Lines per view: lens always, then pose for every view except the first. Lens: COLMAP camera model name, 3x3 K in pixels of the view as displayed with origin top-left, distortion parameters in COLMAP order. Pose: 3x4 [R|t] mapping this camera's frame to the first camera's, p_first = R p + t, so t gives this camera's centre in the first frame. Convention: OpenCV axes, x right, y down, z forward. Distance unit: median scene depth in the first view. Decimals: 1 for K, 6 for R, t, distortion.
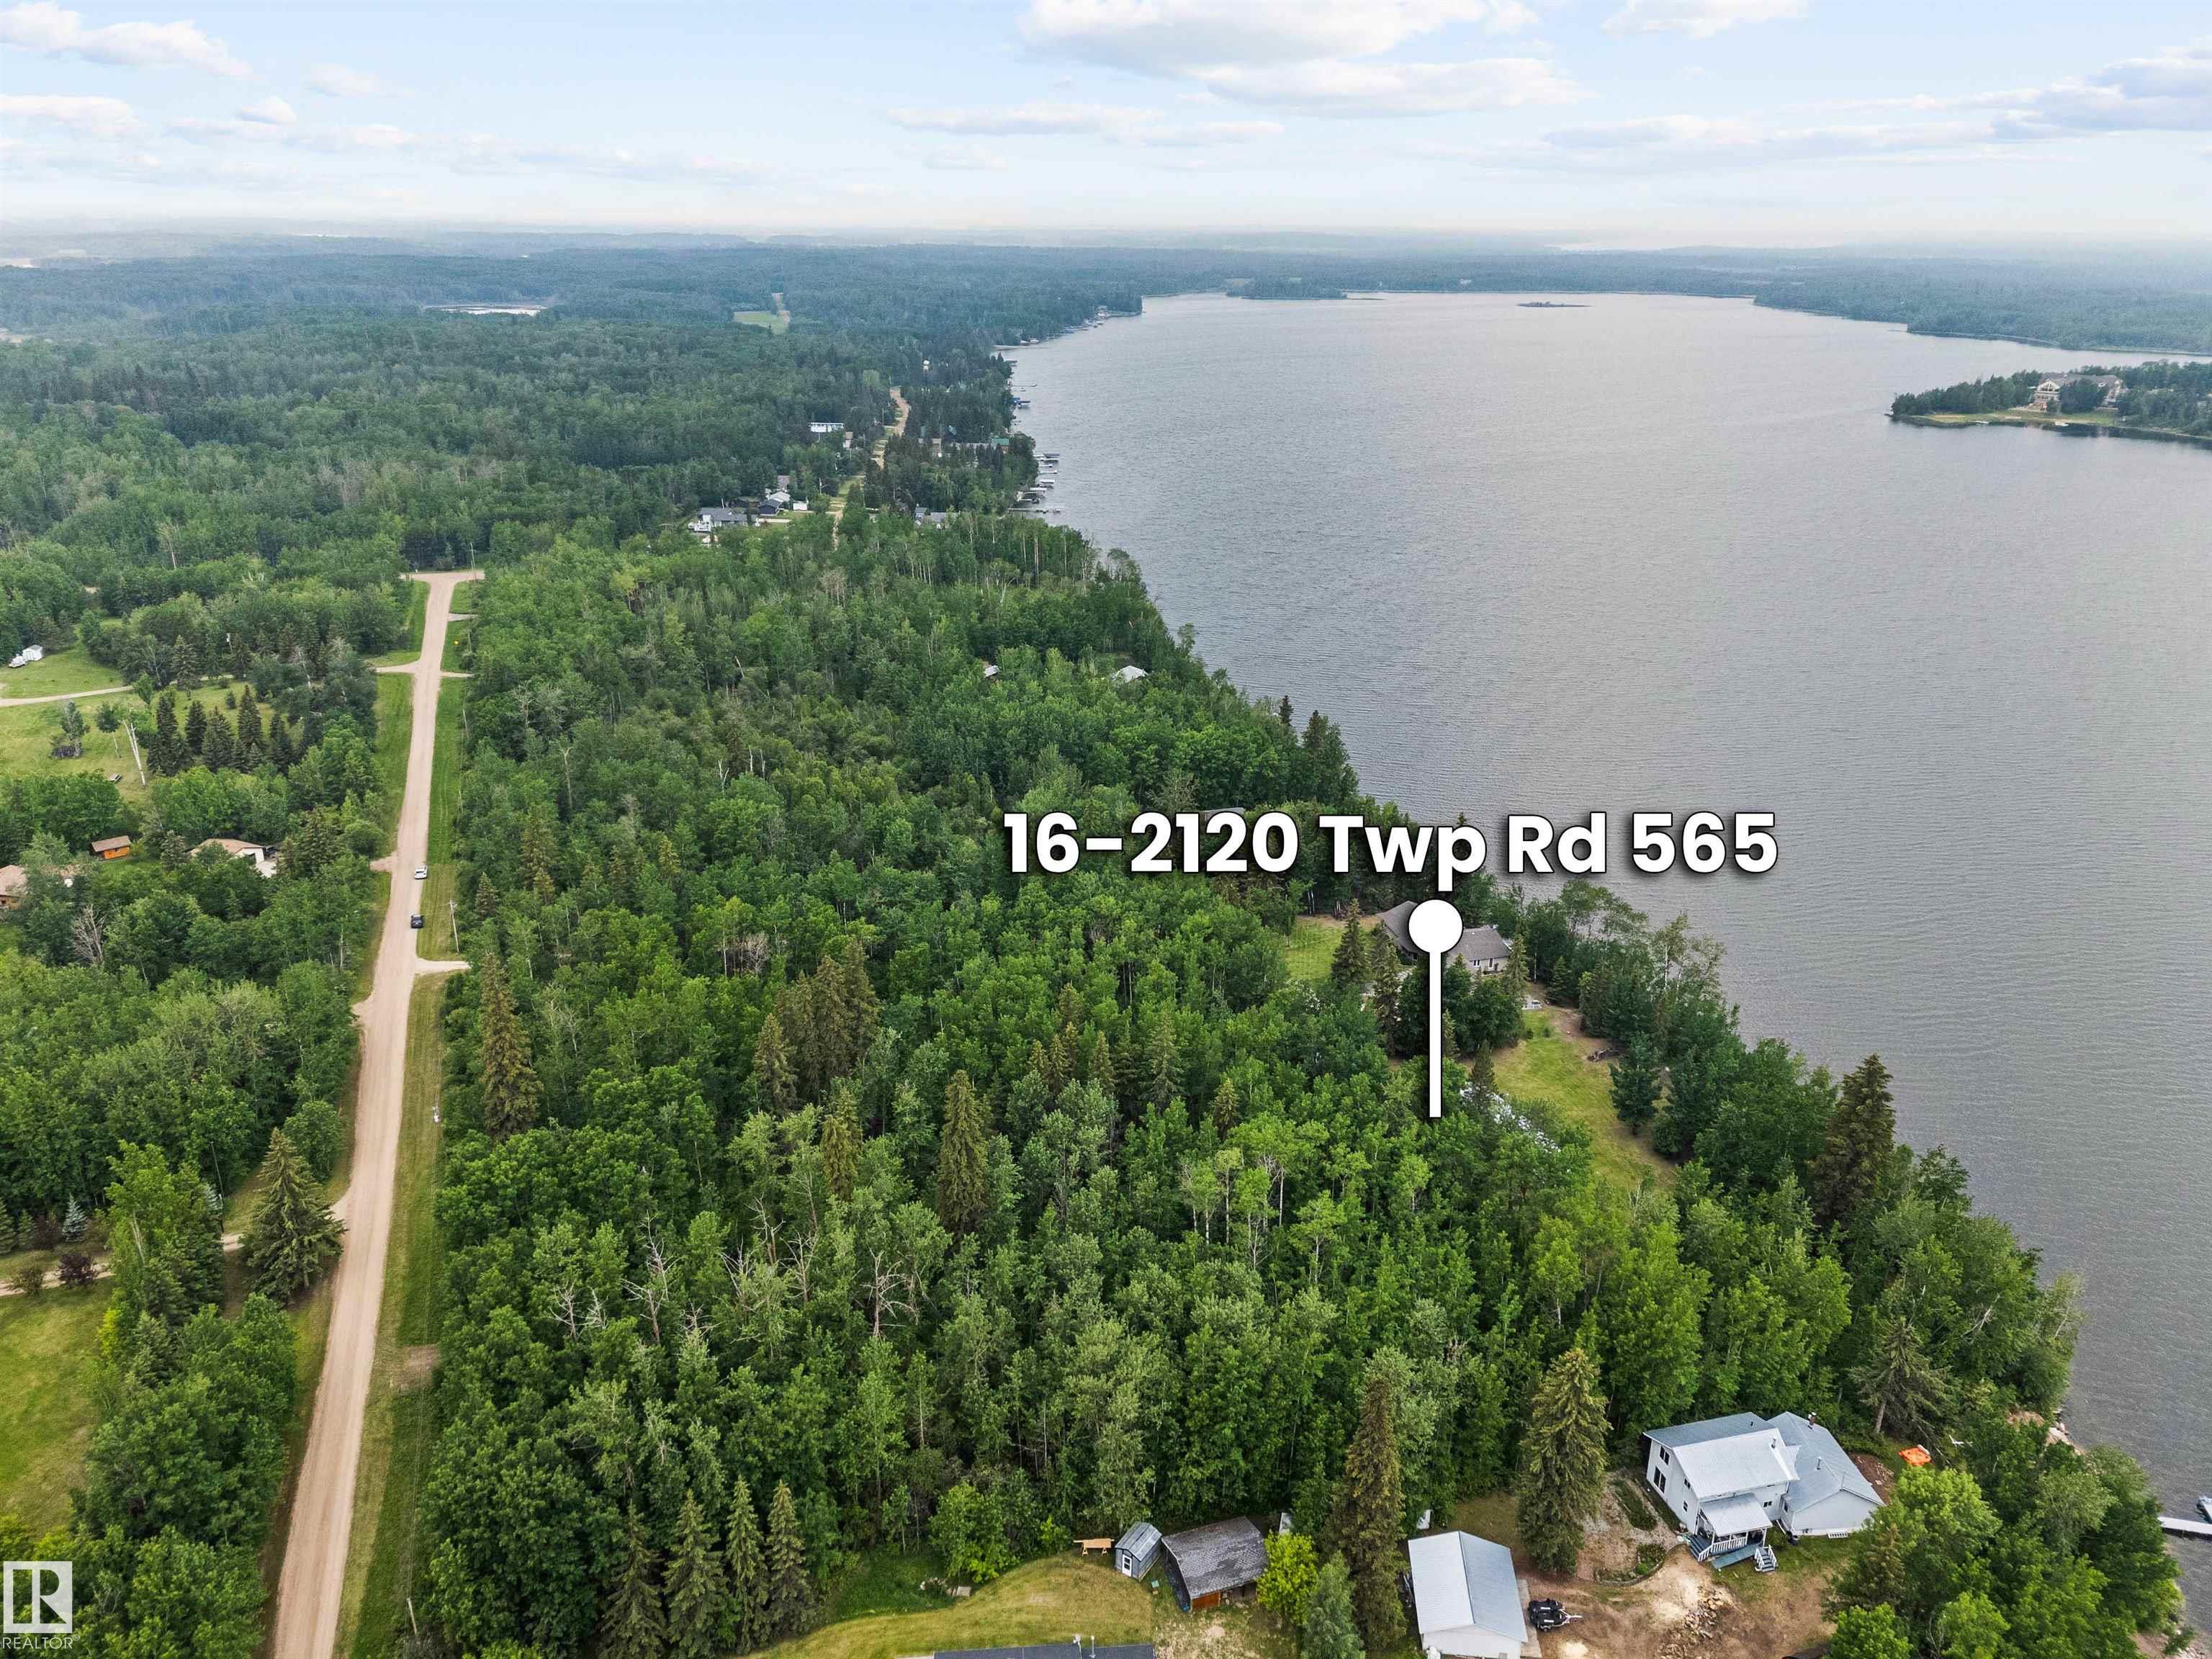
lens RADIAL K [[1609.8, 0, 1105.6], [0, 1609.8, 834.8], [0, 0, 1]] dist [0.122321, -0.111191]
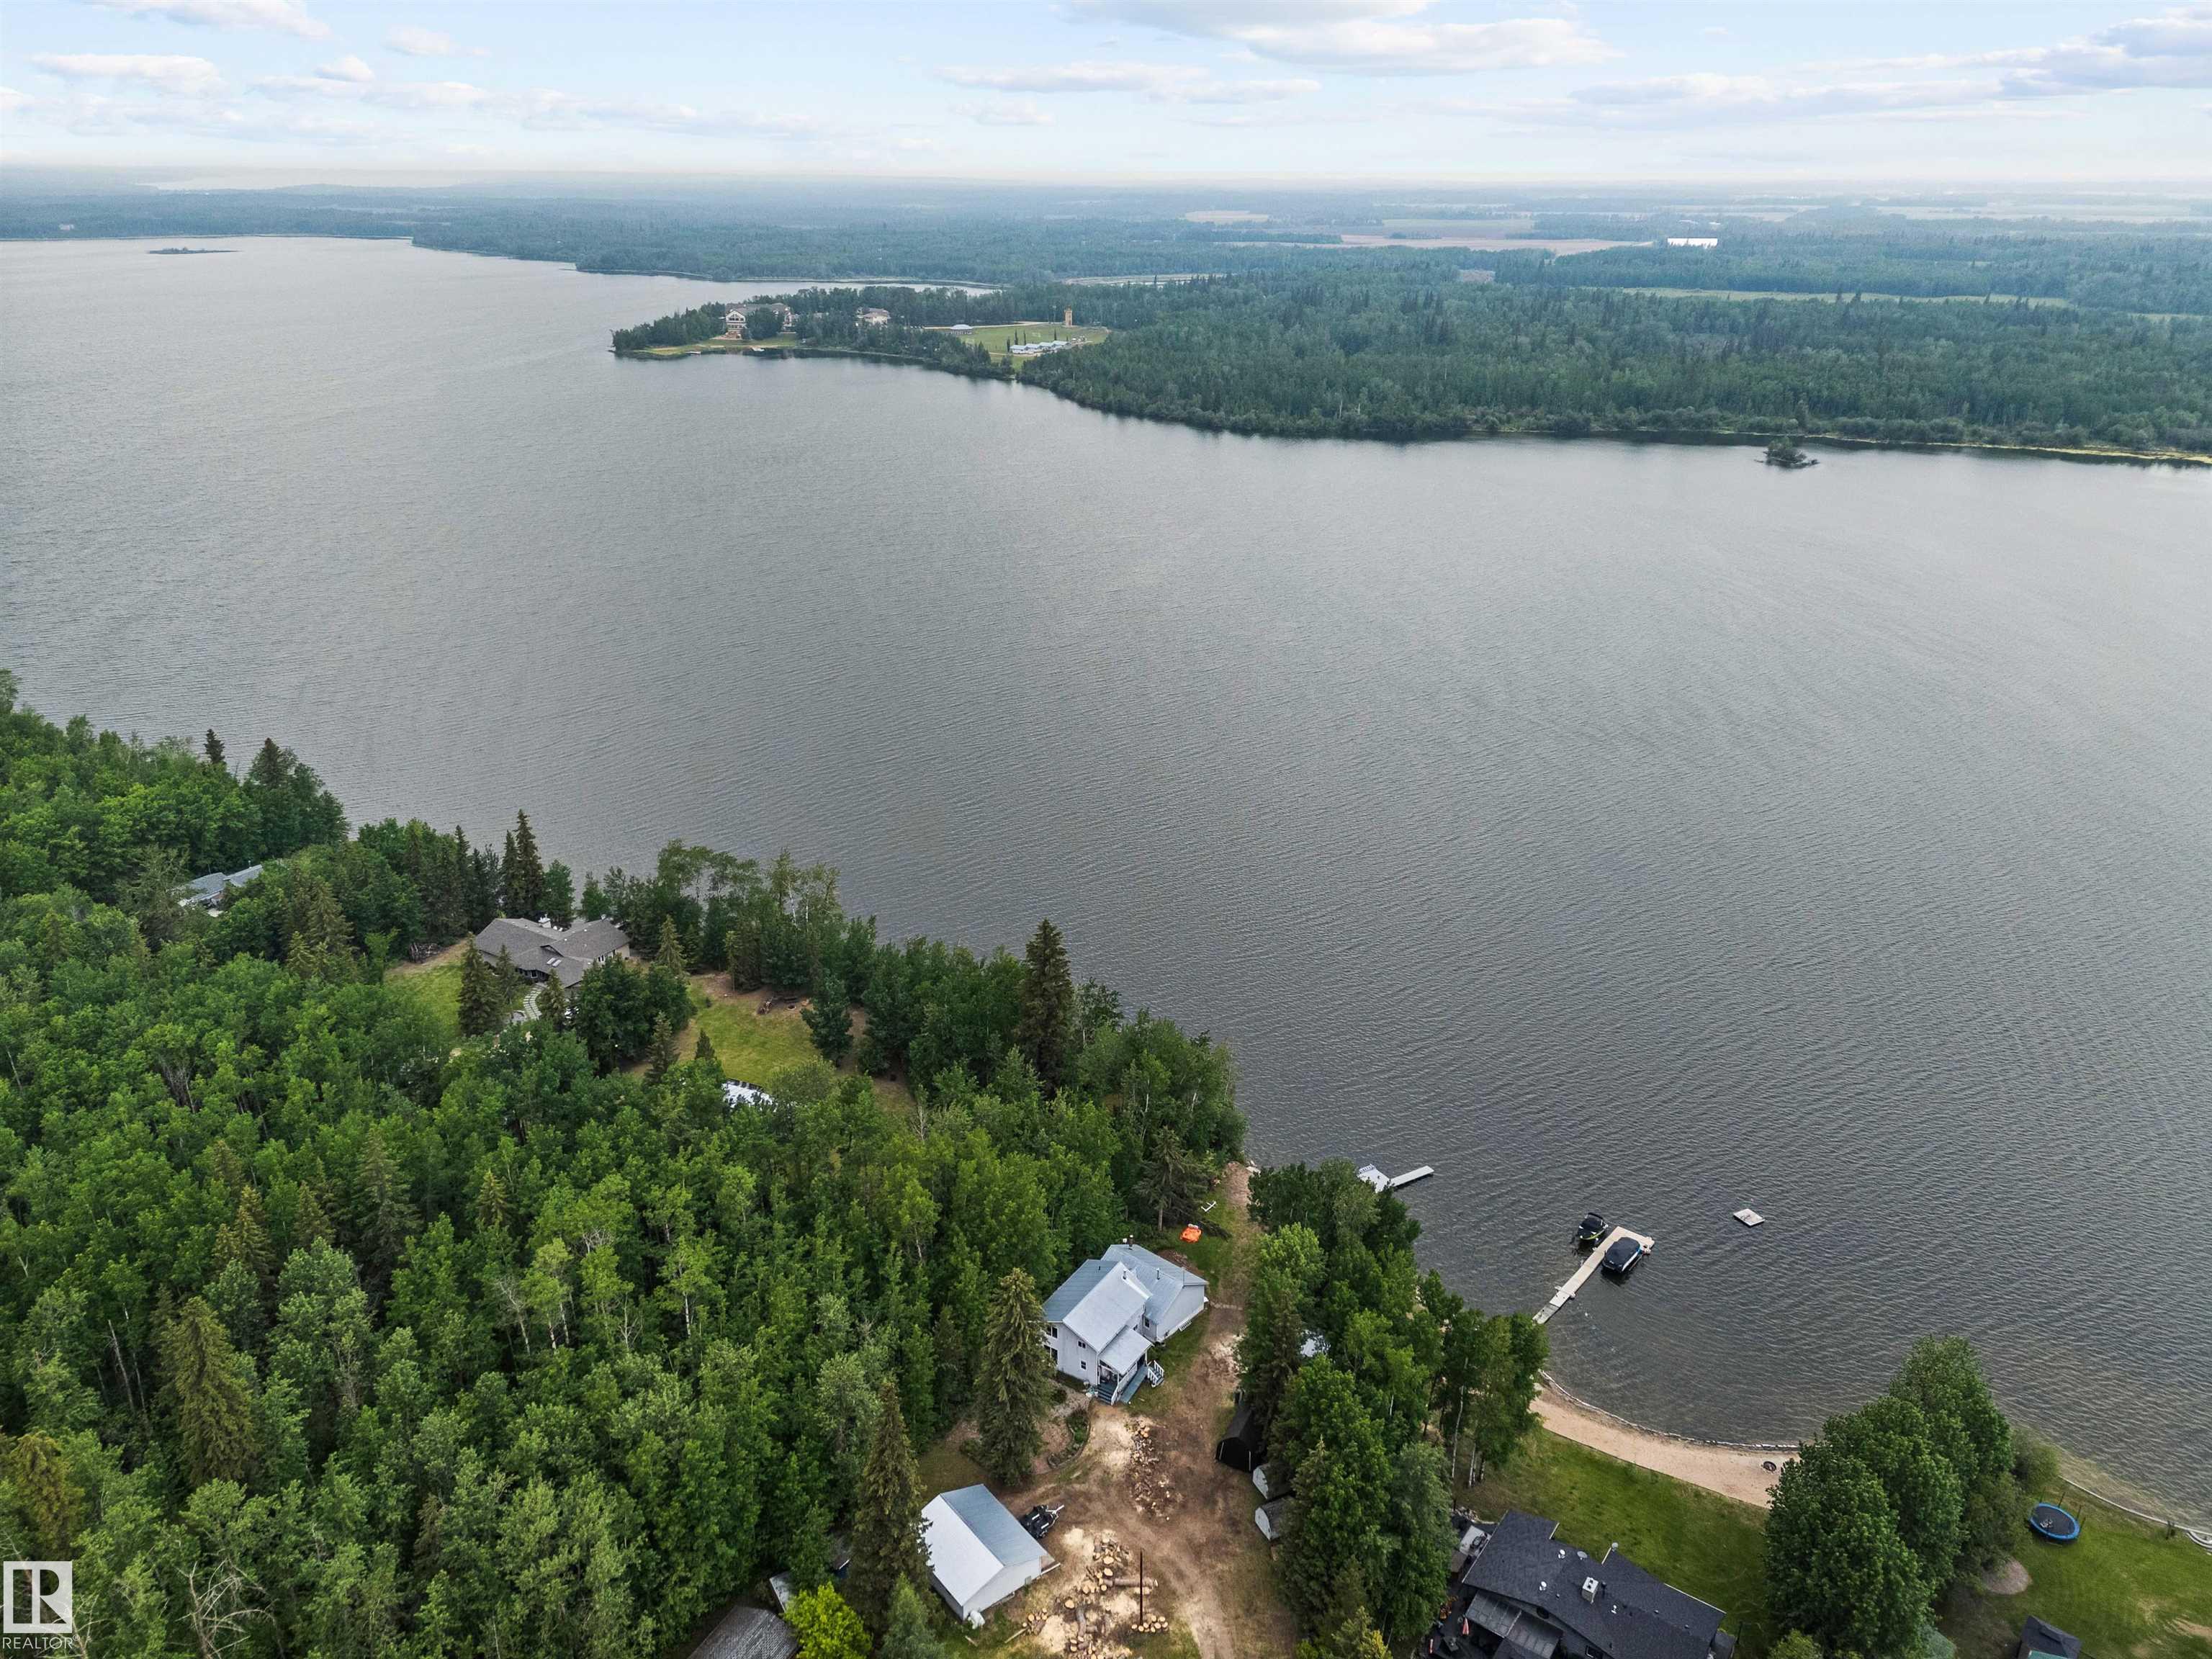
lens RADIAL K [[1632.6, 0, 1106.0], [0, 1632.6, 829.5], [0, 0, 1]] dist [0.083025, -0.063716]
pose [[0.744091, -0.261724, 0.614678, -0.170075], [0.245445, 0.962821, 0.112840, -0.041039], [-0.621358, 0.066906, 0.780665, 0.098457]]
